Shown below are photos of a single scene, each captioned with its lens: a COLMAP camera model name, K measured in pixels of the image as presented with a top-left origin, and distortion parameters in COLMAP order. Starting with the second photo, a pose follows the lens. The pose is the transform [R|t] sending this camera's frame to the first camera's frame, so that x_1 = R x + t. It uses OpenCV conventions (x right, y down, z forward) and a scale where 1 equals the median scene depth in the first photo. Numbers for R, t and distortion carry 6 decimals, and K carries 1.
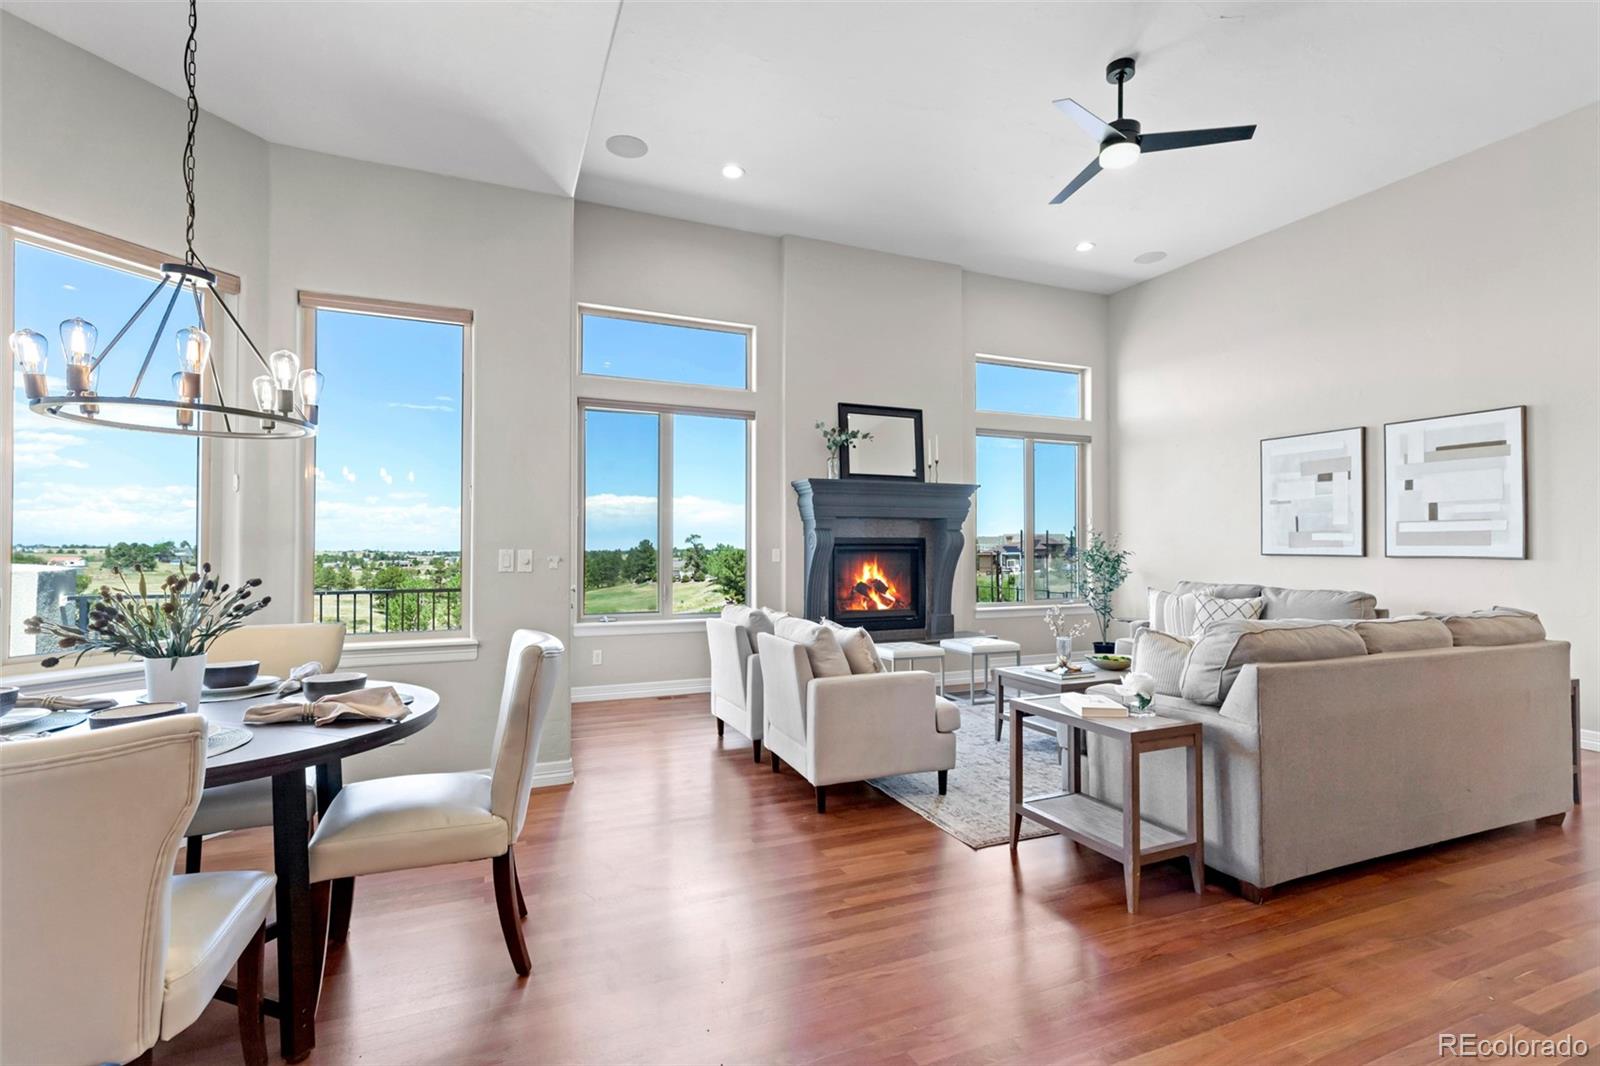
lens RADIAL K [[731.0, 0, 788.7], [0, 731.0, 539.4], [0, 0, 1]] dist [0.002607, 0.001107]
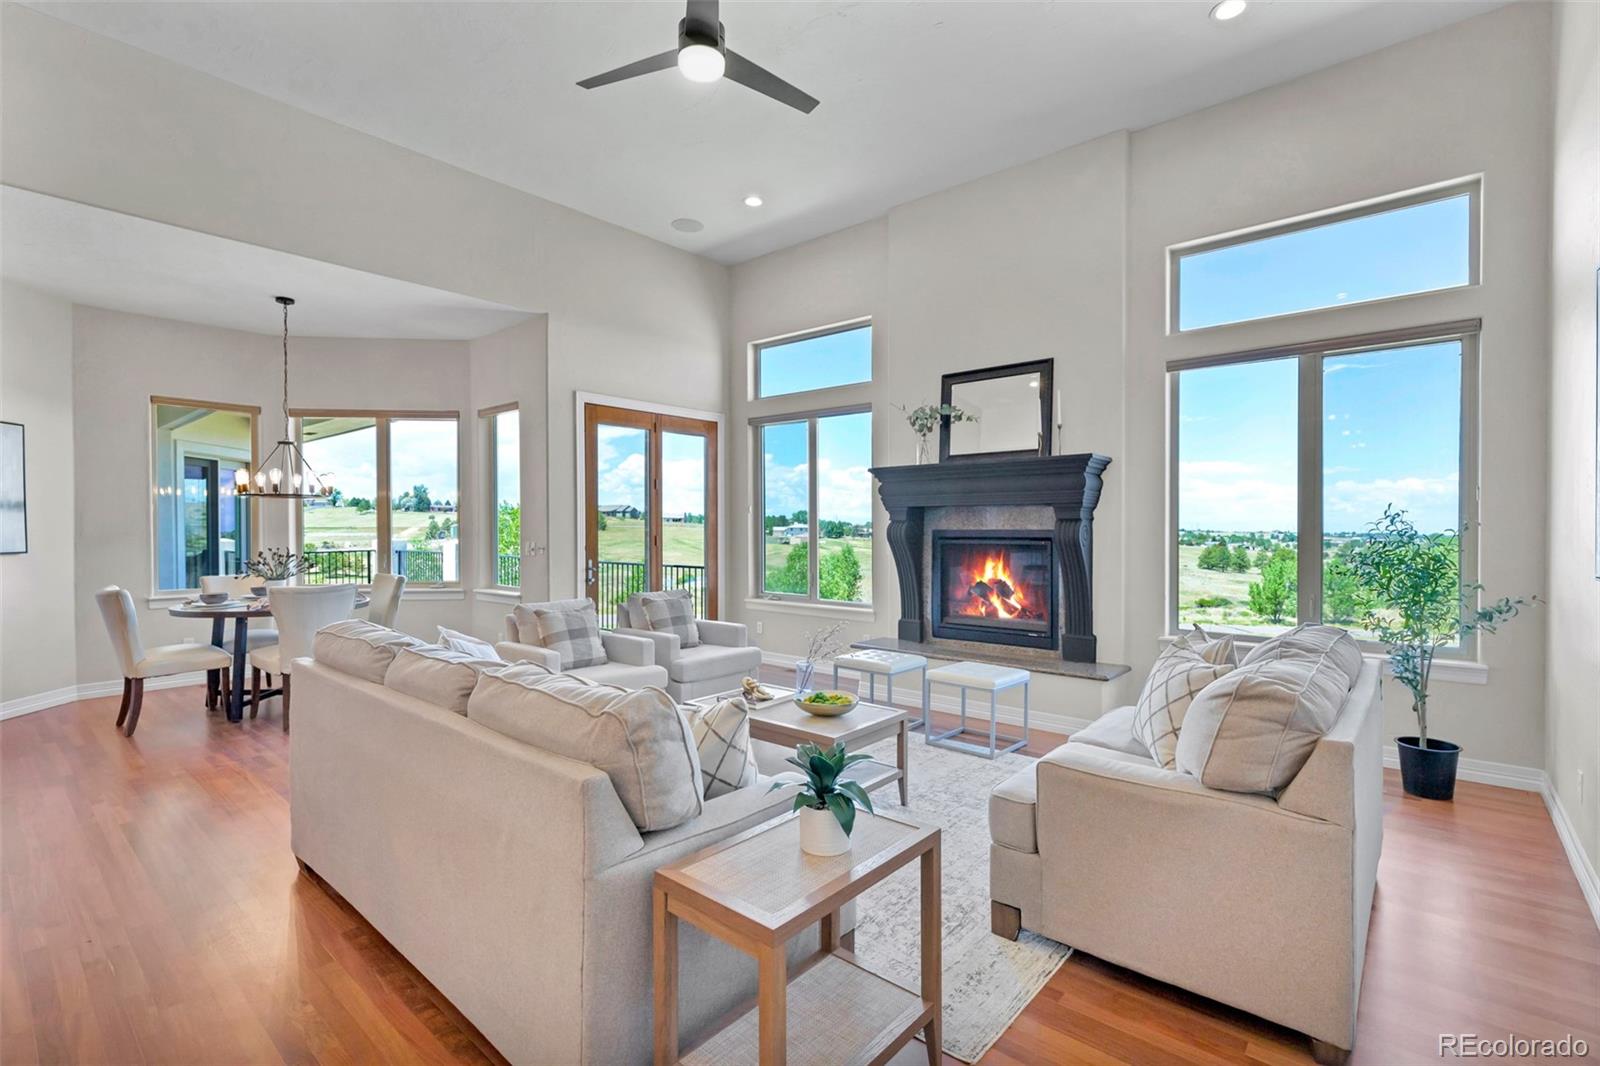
lens RADIAL K [[731.0, 0, 810.4], [0, 731.0, 534.0], [0, 0, 1]] dist [0.002607, 0.001107]
pose [[0.458097, 0.004491, -0.888891, 0.747655], [0.012567, 0.999855, 0.011529, -0.008941], [0.888813, -0.016452, 0.457974, 0.441427]]
